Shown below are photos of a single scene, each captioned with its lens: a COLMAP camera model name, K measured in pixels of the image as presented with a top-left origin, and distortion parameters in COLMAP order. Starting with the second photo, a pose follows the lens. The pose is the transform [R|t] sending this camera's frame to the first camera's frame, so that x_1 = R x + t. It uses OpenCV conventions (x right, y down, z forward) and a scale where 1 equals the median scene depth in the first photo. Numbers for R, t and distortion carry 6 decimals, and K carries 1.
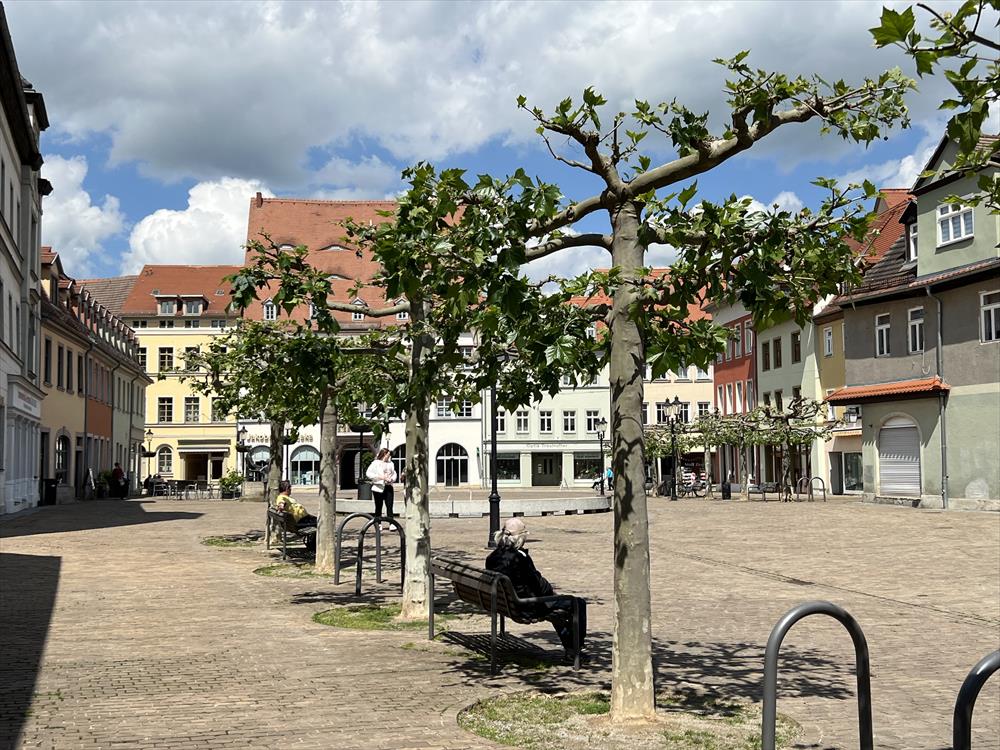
lens RADIAL K [[1117.9, 0, 499.0], [0, 1117.9, 376.1], [0, 0, 1]] dist [0.023150, 0.000000]
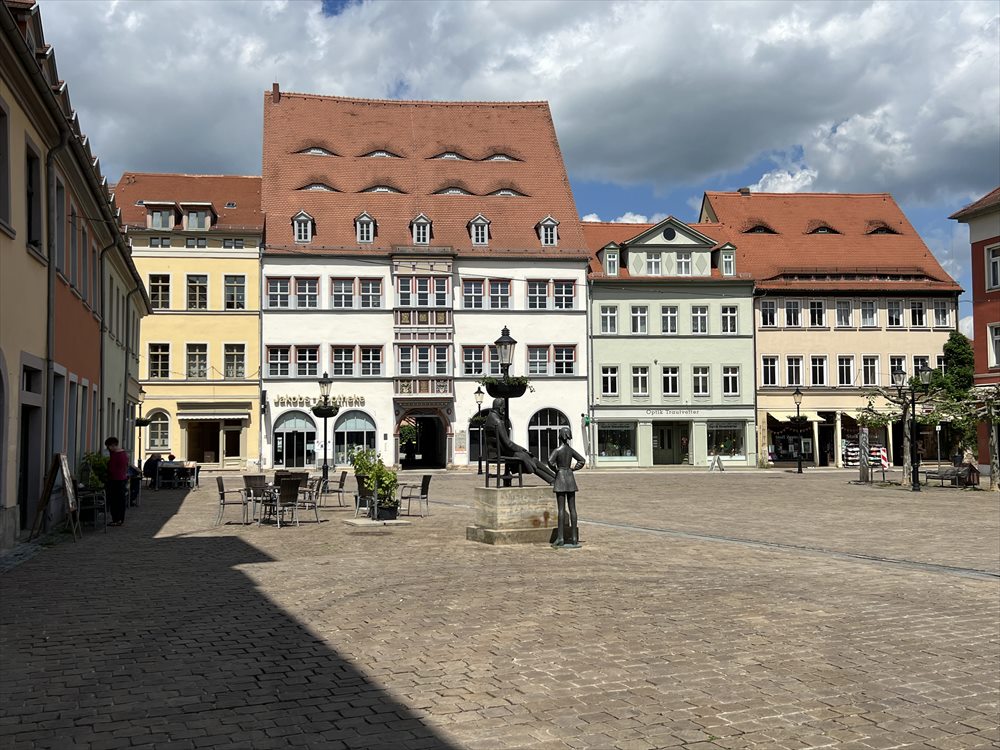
lens RADIAL K [[941.7, 0, 484.9], [0, 941.7, 383.1], [0, 0, 1]] dist [0.040586, 0.000000]
pose [[0.996476, 0.005035, 0.083727, -0.138667], [-0.007099, 0.999678, 0.024380, 0.027831], [-0.083577, -0.024889, 0.996190, 0.372408]]
